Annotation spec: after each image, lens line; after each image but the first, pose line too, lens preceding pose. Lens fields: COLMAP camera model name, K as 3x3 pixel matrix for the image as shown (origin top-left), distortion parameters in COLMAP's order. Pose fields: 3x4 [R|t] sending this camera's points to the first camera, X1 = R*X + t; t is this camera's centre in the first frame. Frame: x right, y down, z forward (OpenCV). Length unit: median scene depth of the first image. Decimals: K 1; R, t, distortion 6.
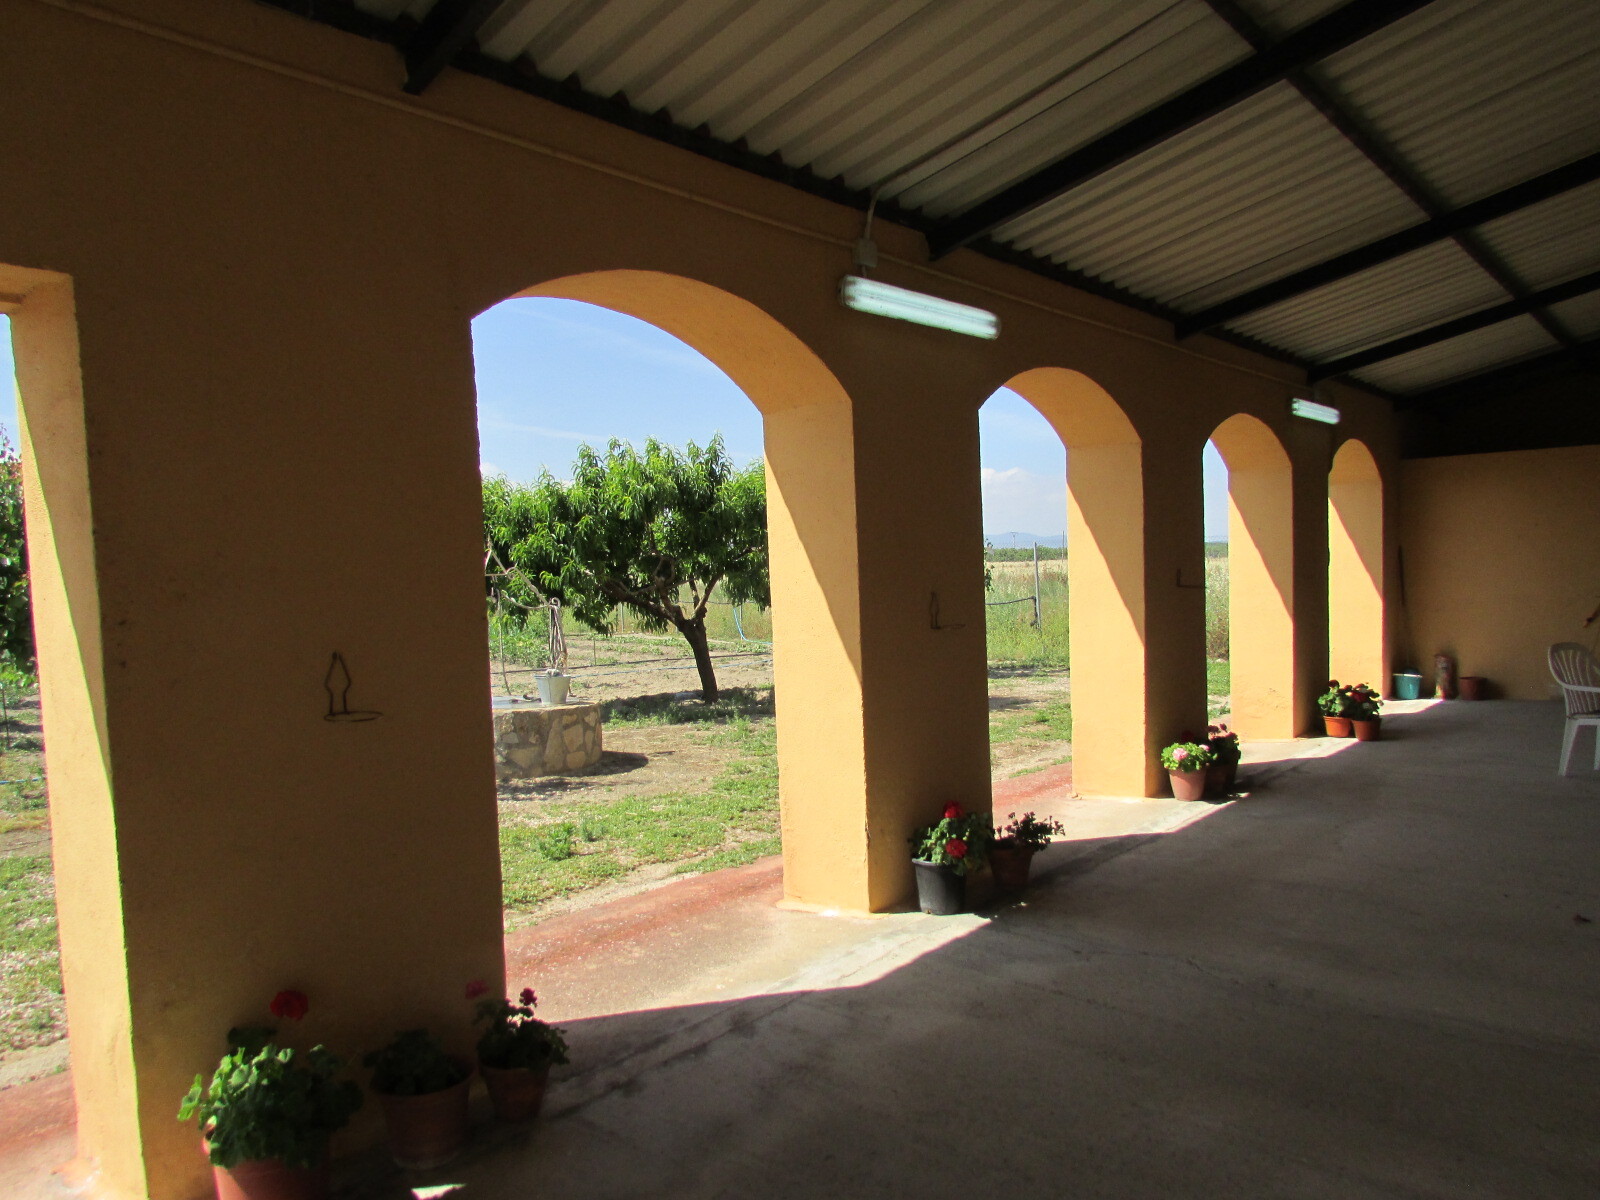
lens RADIAL K [[1156.9, 0, 808.1], [0, 1156.9, 601.0], [0, 0, 1]] dist [-0.007356, -0.003402]
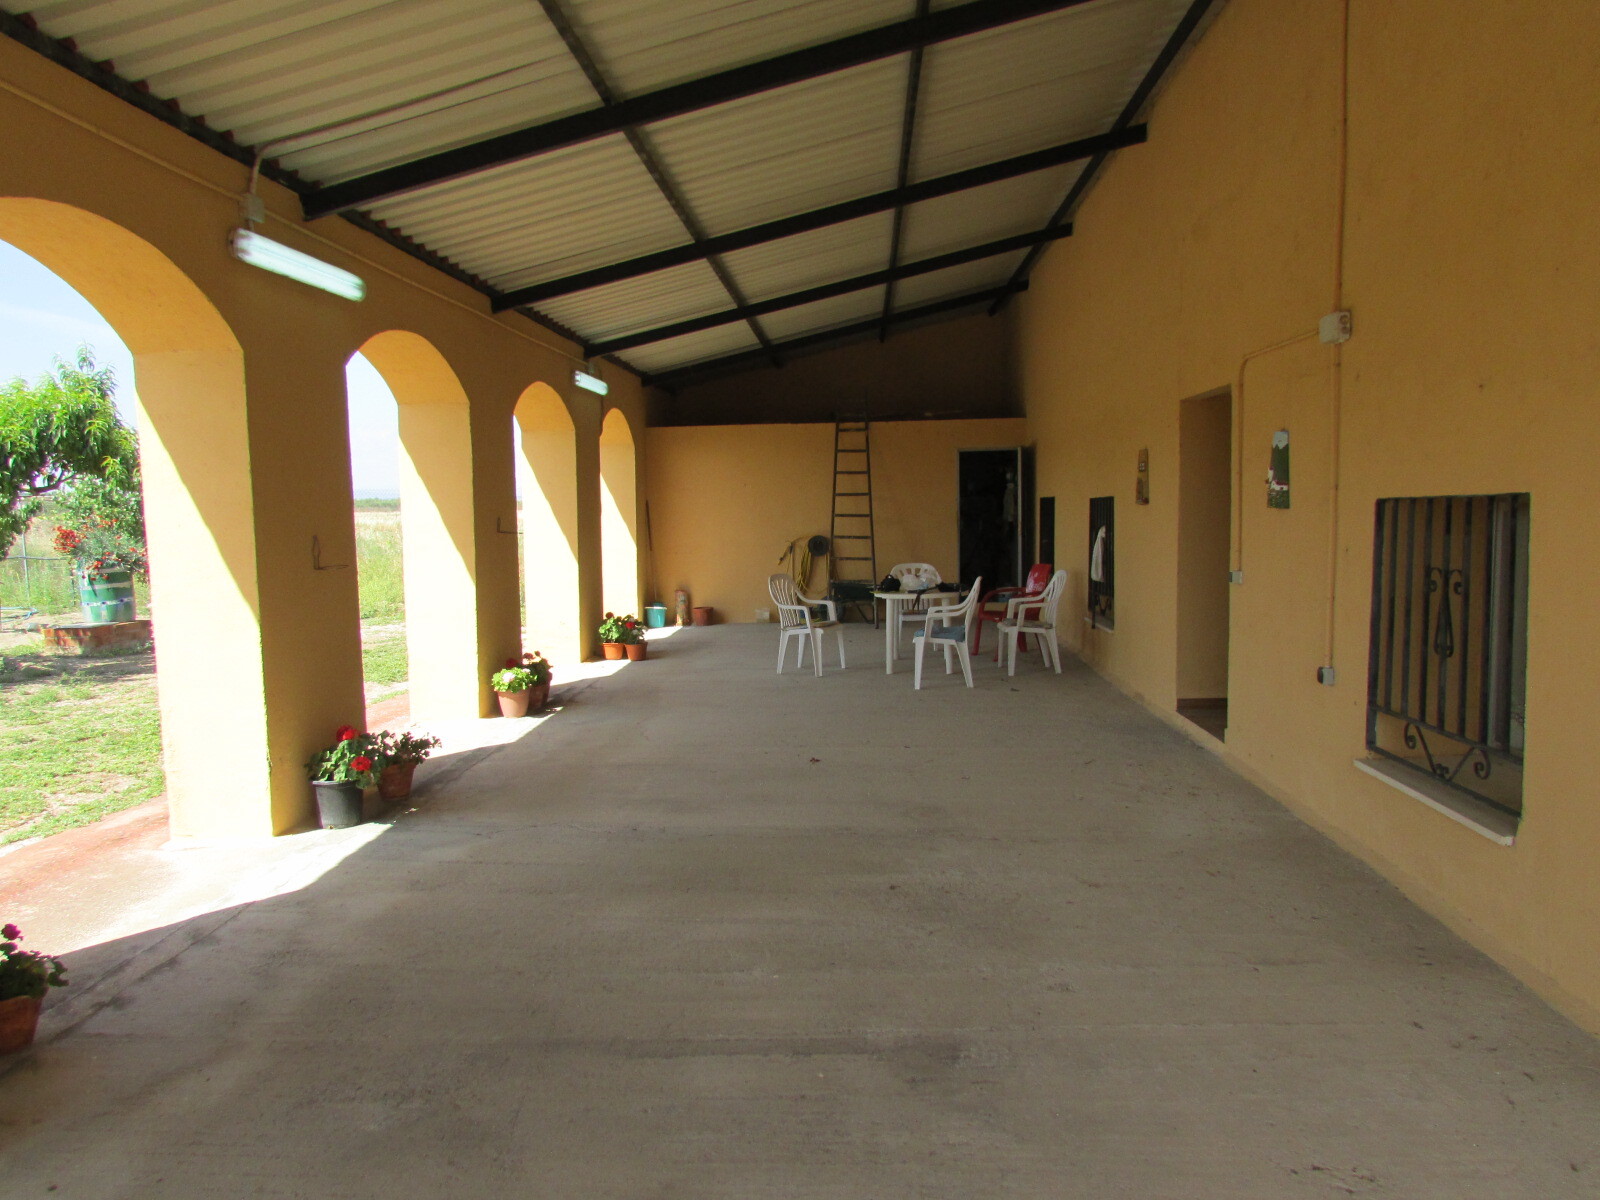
lens RADIAL K [[1156.9, 0, 794.4], [0, 1156.9, 597.0], [0, 0, 1]] dist [-0.007356, -0.003402]
pose [[0.804789, -0.034890, 0.592535, -0.164164], [0.013742, 0.999099, 0.040164, 0.012529], [-0.593402, -0.024181, 0.804543, -0.119299]]
